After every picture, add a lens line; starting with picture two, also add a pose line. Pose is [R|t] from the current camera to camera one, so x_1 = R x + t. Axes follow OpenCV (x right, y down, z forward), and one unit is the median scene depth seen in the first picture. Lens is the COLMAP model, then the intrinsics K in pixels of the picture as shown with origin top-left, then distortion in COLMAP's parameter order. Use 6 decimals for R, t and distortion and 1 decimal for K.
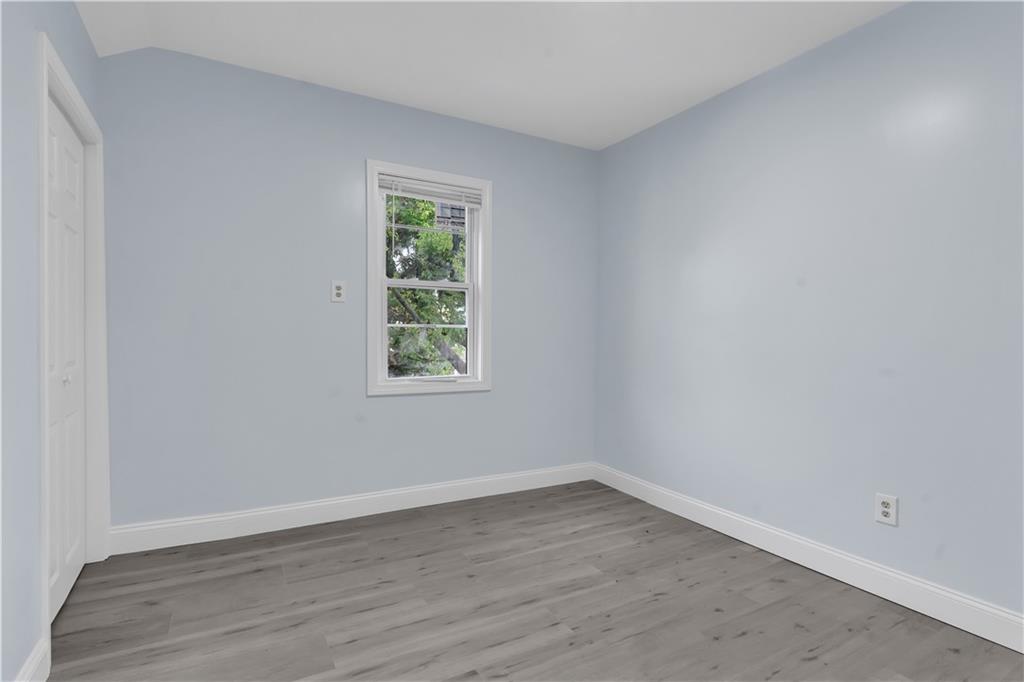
lens RADIAL K [[512.1, 0, 512.0], [0, 512.1, 341.0], [0, 0, 1]] dist [-0.000424, 0.000479]
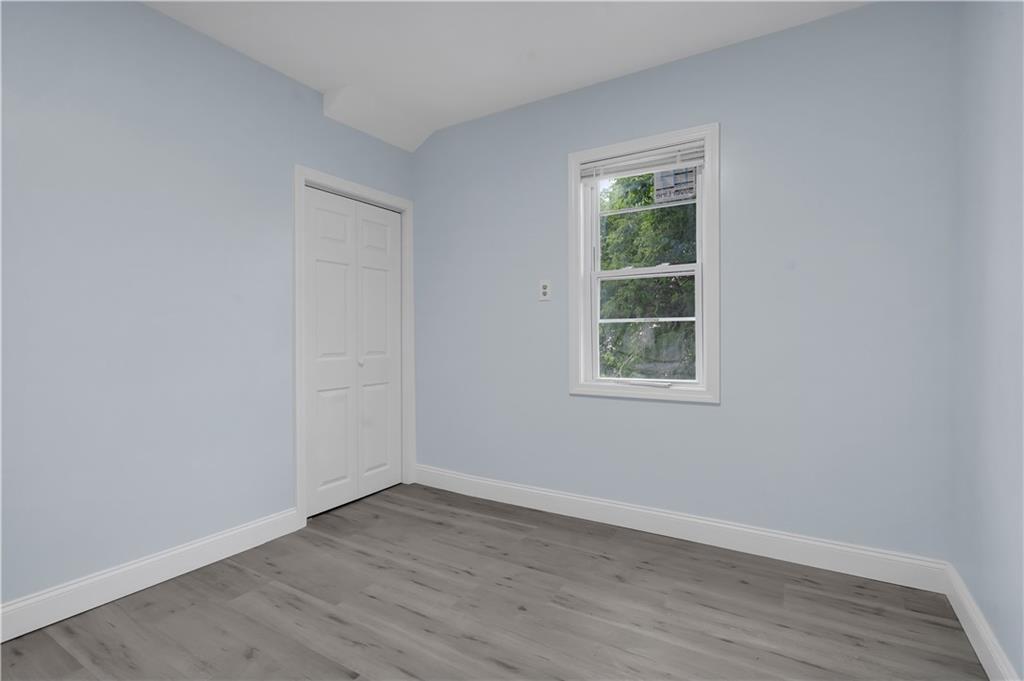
lens RADIAL K [[492.8, 0, 512.6], [0, 492.8, 335.1], [0, 0, 1]] dist [-0.002293, -0.000014]
pose [[0.481288, -0.014398, -0.876444, 0.546438], [0.000333, 0.999868, -0.016242, 0.010925], [0.876562, 0.007525, 0.481229, 0.494859]]
